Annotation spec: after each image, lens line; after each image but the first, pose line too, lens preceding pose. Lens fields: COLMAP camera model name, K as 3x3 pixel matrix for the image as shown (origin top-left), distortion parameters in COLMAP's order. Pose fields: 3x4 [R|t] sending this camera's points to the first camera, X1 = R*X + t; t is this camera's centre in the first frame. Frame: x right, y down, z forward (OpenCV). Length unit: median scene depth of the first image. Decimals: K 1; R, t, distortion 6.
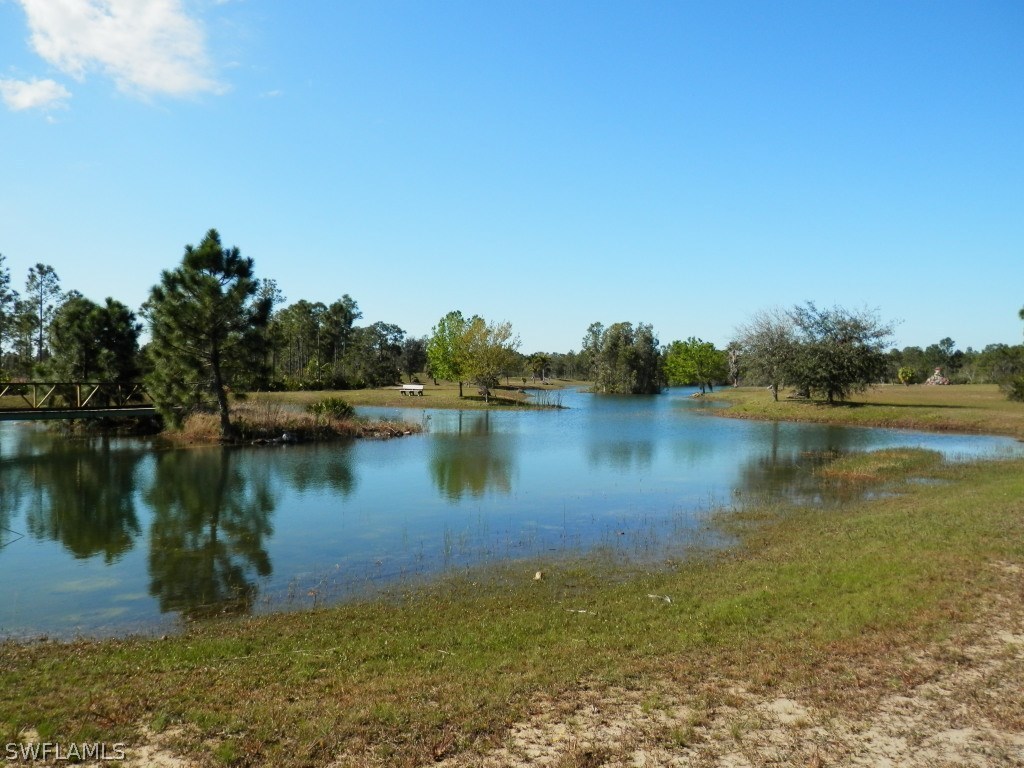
lens RADIAL K [[836.8, 0, 512.0], [0, 836.8, 384.0], [0, 0, 1]] dist [-0.008037, 0.064273]
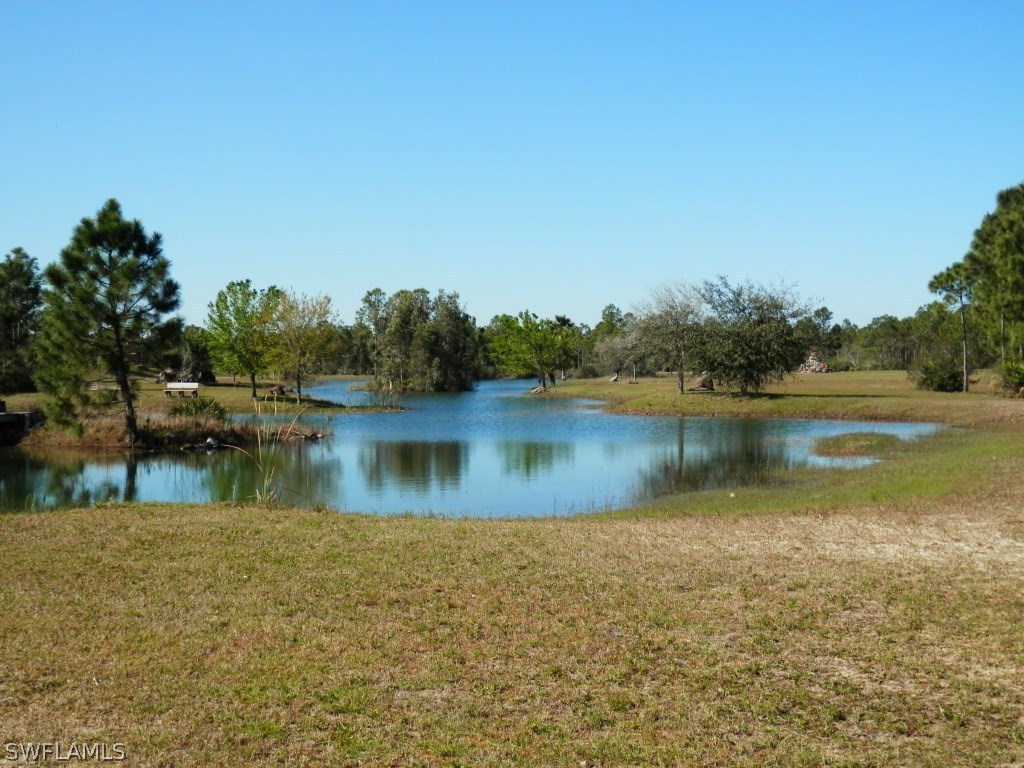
lens RADIAL K [[1371.8, 0, 512.0], [0, 1371.8, 384.0], [0, 0, 1]] dist [0.022489, 0.037653]
pose [[0.964024, -0.016792, 0.265283, -0.130427], [0.015865, 0.999858, 0.005638, 0.000136], [-0.265340, -0.001226, 0.964154, -0.170098]]
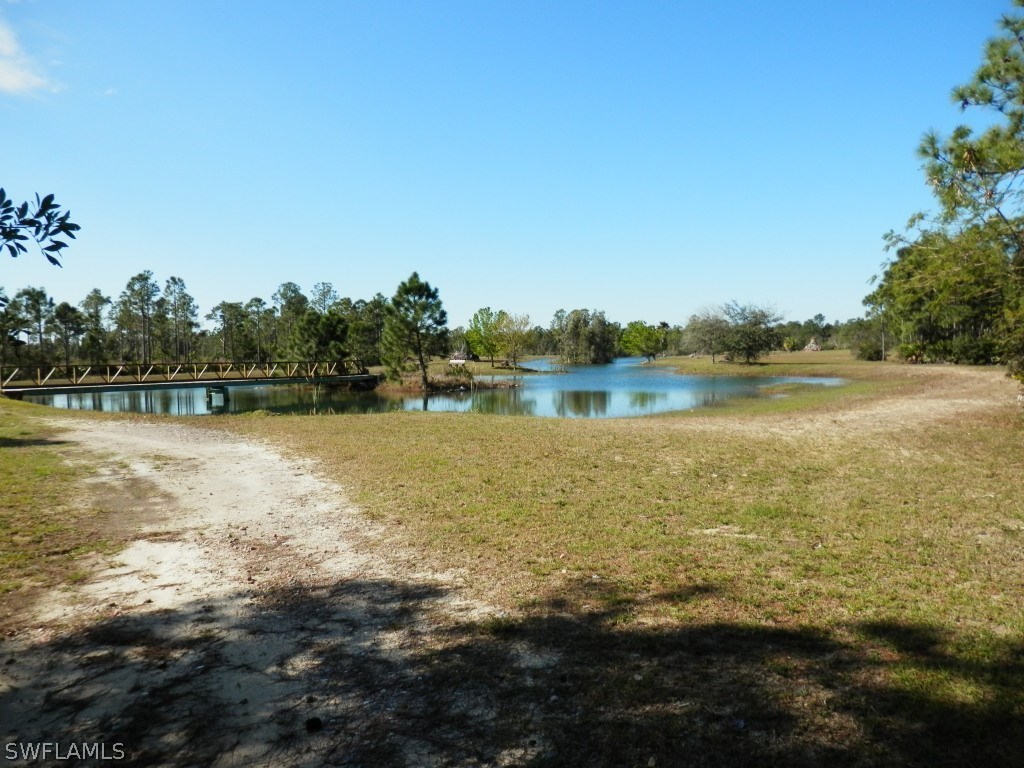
lens RADIAL K [[758.1, 0, 519.2], [0, 758.1, 380.9], [0, 0, 1]] dist [0.002282, 0.001363]
pose [[0.994714, -0.029045, 0.098494, -0.116346], [0.026249, 0.999218, 0.029569, 0.000980], [-0.099275, -0.026827, 0.994698, -0.234270]]
